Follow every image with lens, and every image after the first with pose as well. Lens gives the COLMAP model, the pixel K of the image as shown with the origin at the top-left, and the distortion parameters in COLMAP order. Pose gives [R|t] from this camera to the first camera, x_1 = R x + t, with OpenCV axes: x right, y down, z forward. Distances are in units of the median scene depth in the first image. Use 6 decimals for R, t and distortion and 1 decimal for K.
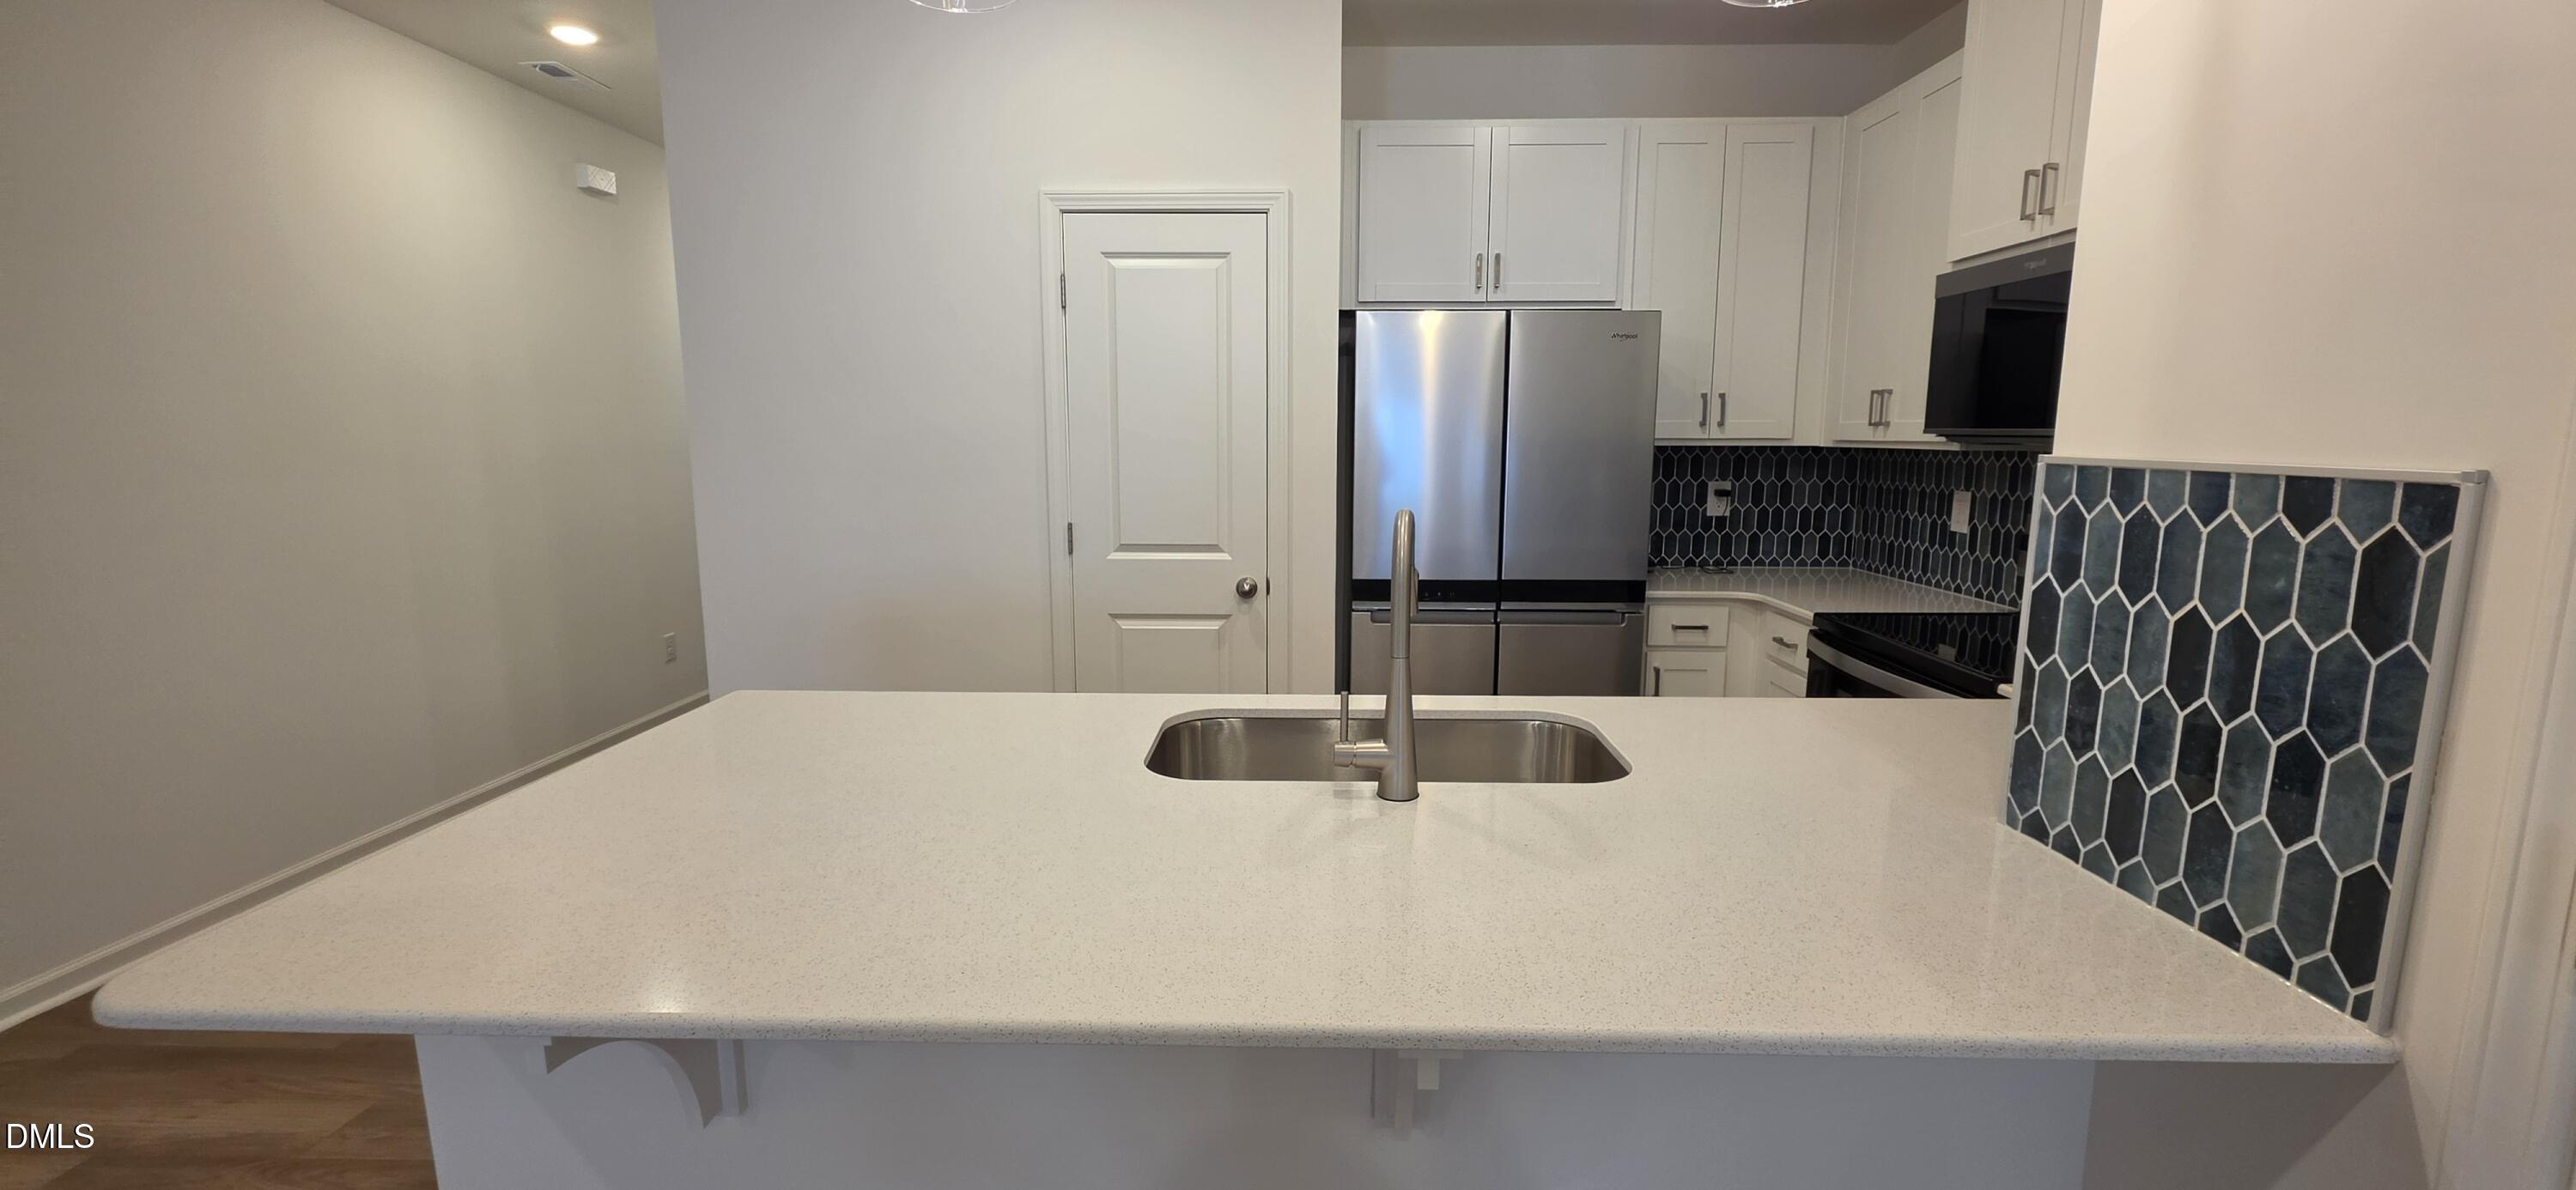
lens RADIAL K [[1031.9, 0, 1288.2], [0, 1031.9, 584.4], [0, 0, 1]] dist [0.000018, -0.001590]
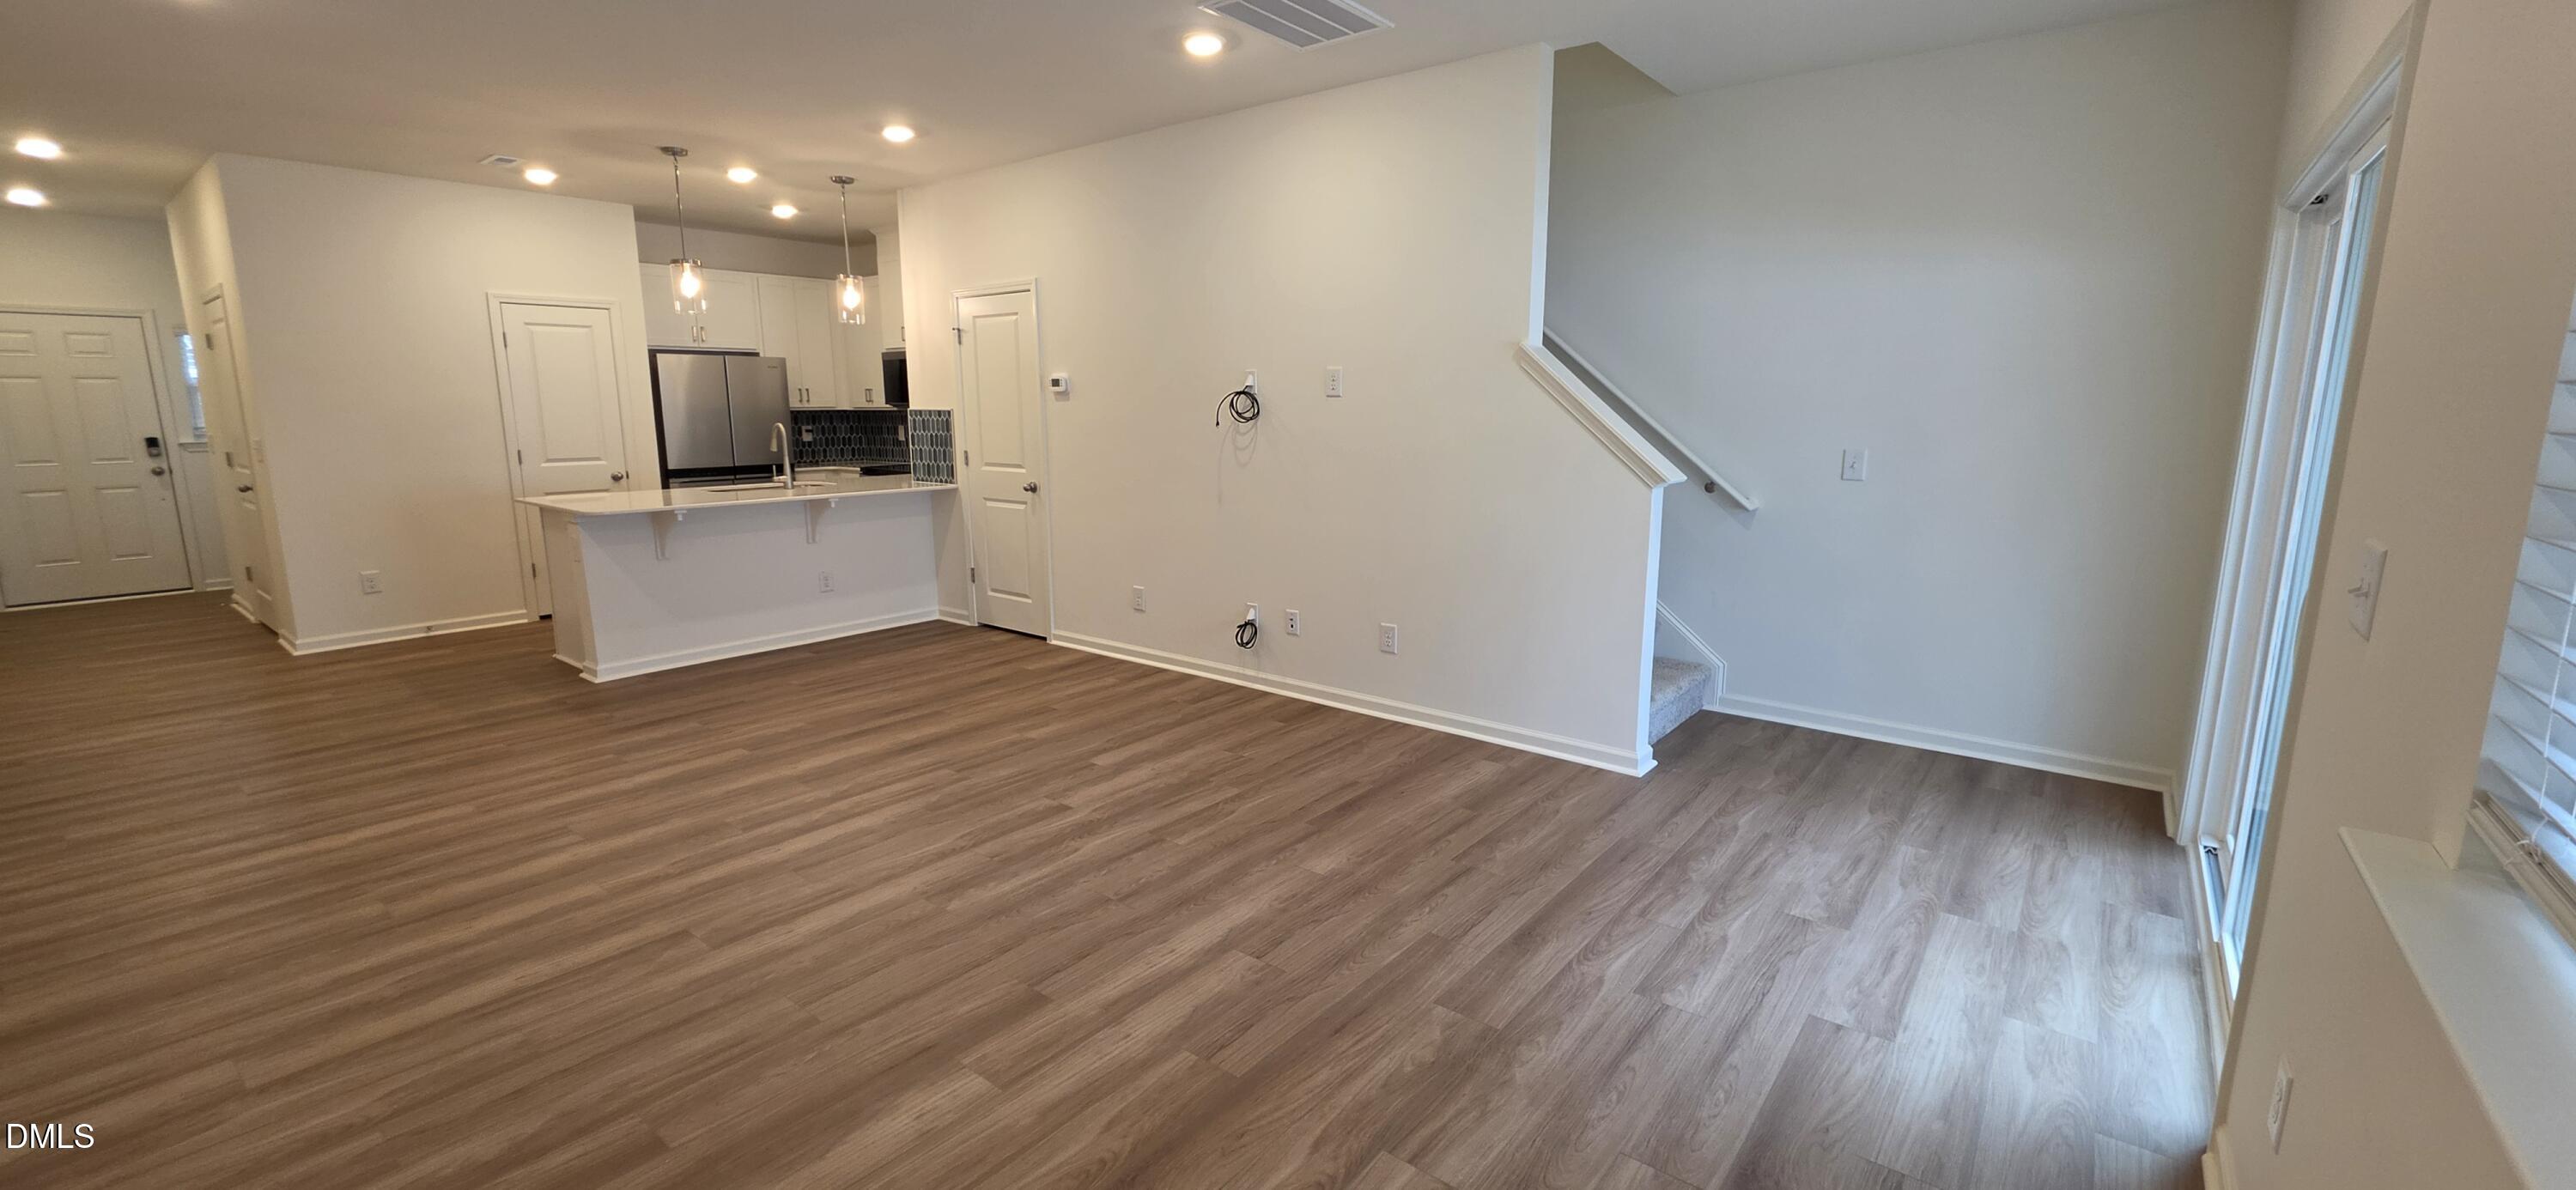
lens RADIAL K [[1031.9, 0, 1297.5], [0, 1031.9, 583.3], [0, 0, 1]] dist [0.000018, -0.001590]
pose [[0.599384, -0.141144, 0.787920, -1.250897], [0.121160, 0.988988, 0.084994, 0.292822], [-0.791239, 0.044520, 0.609884, -1.990061]]
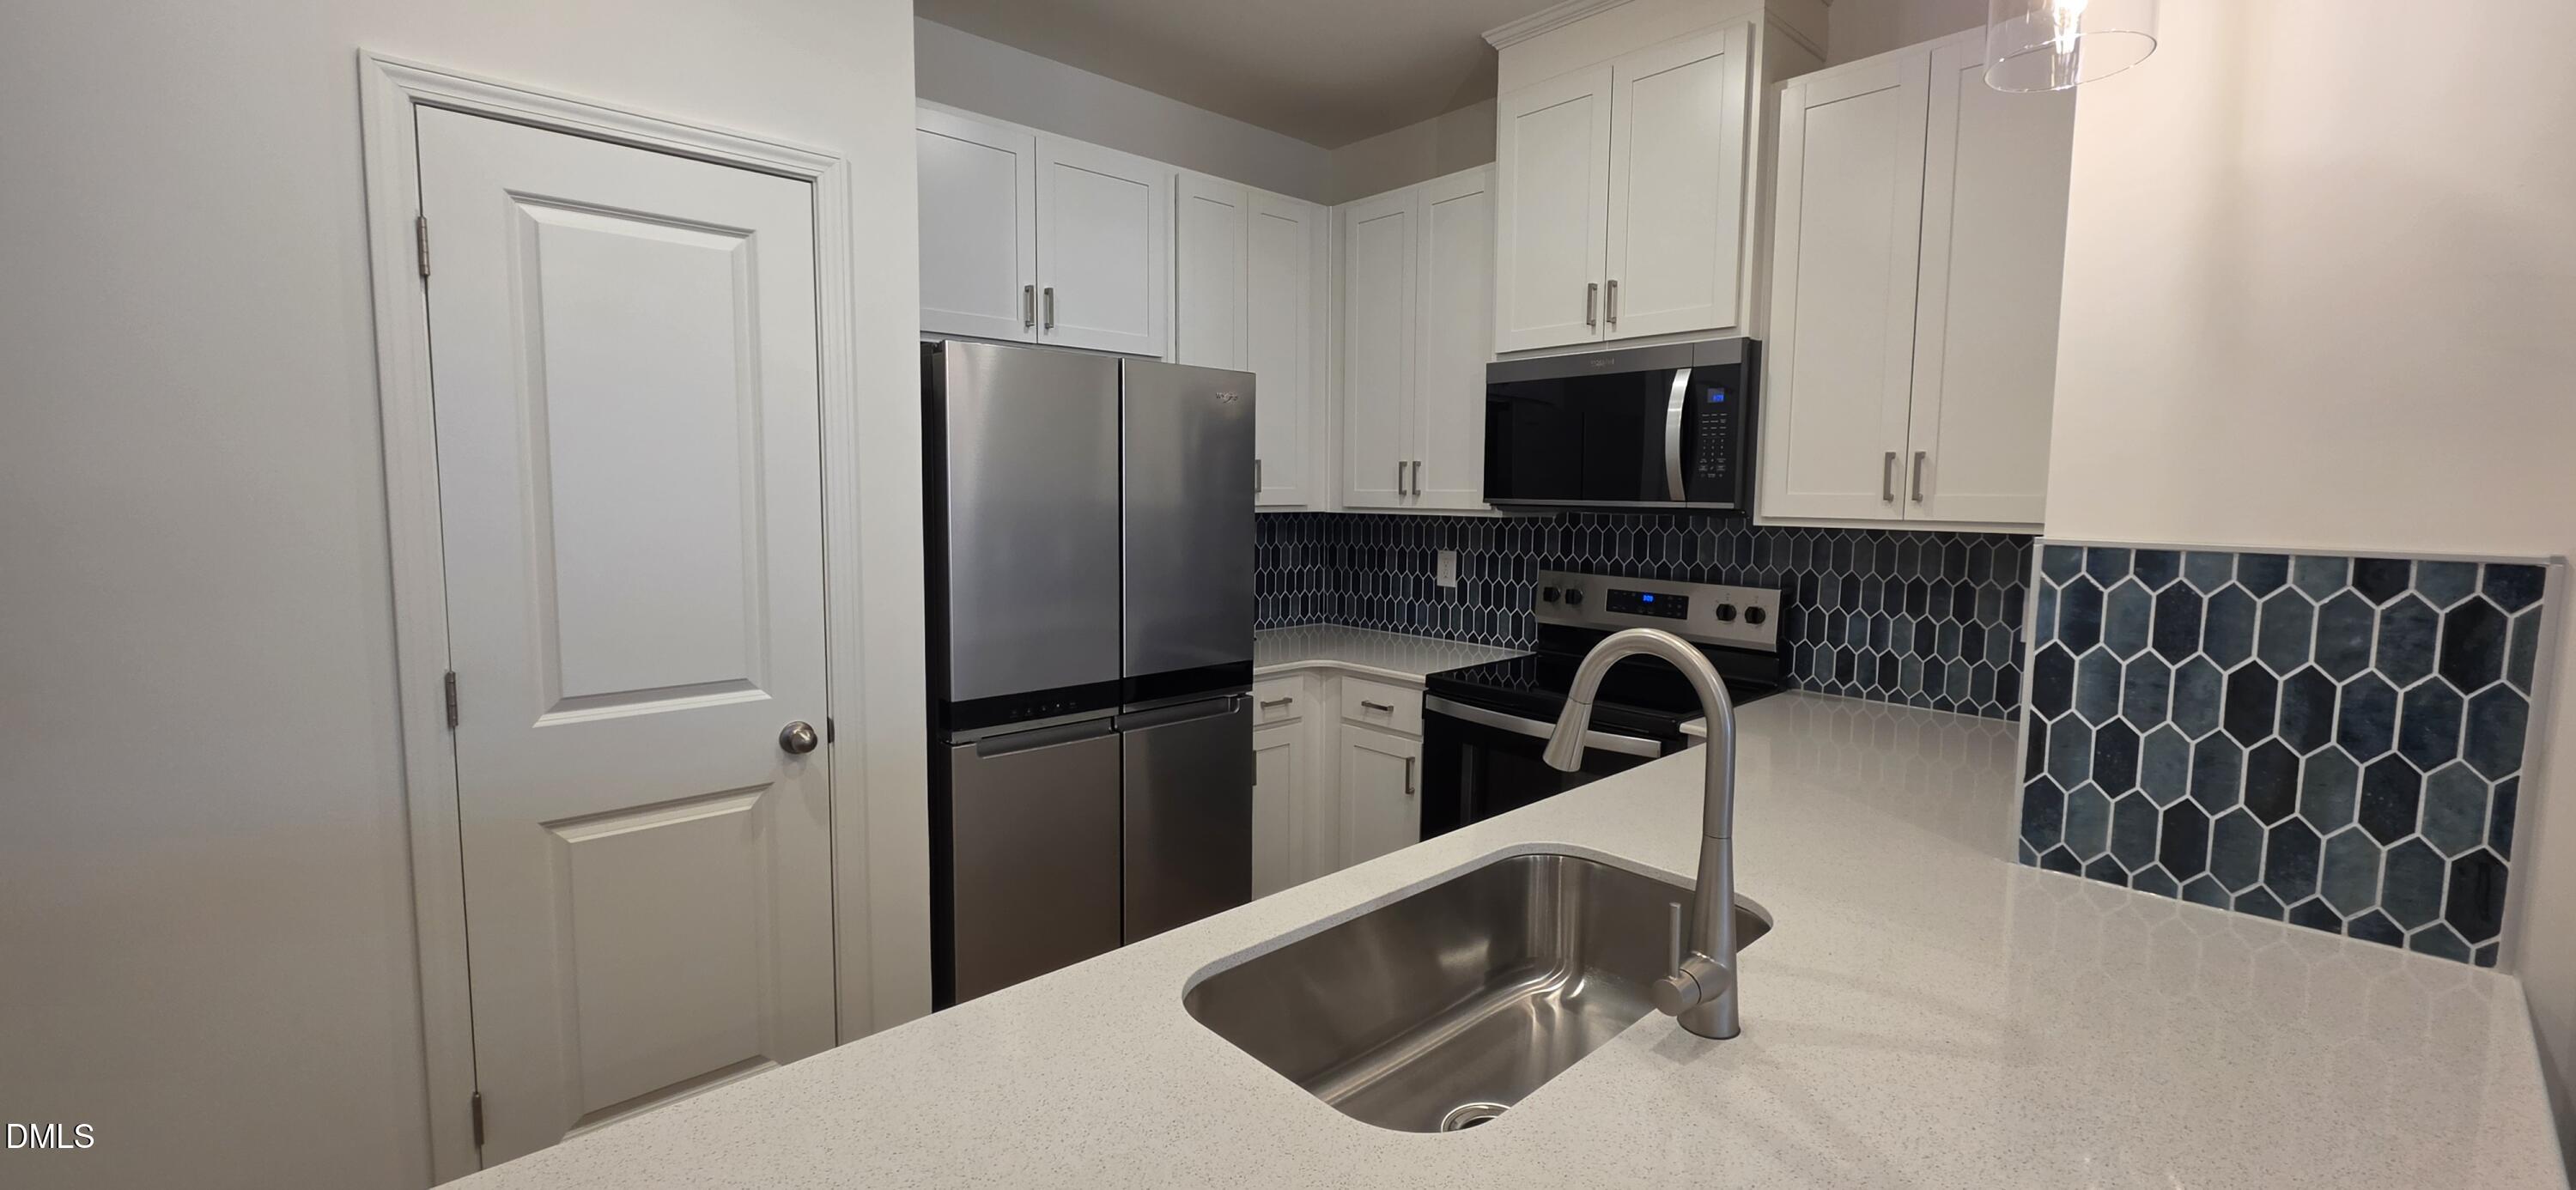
lens RADIAL K [[1031.9, 0, 1296.3], [0, 1031.9, 581.9], [0, 0, 1]] dist [0.000018, -0.001590]
pose [[0.716630, -0.058553, 0.694991, -0.350564], [0.096165, 0.995248, -0.015309, -0.072745], [-0.690792, 0.077804, 0.718855, 0.393408]]
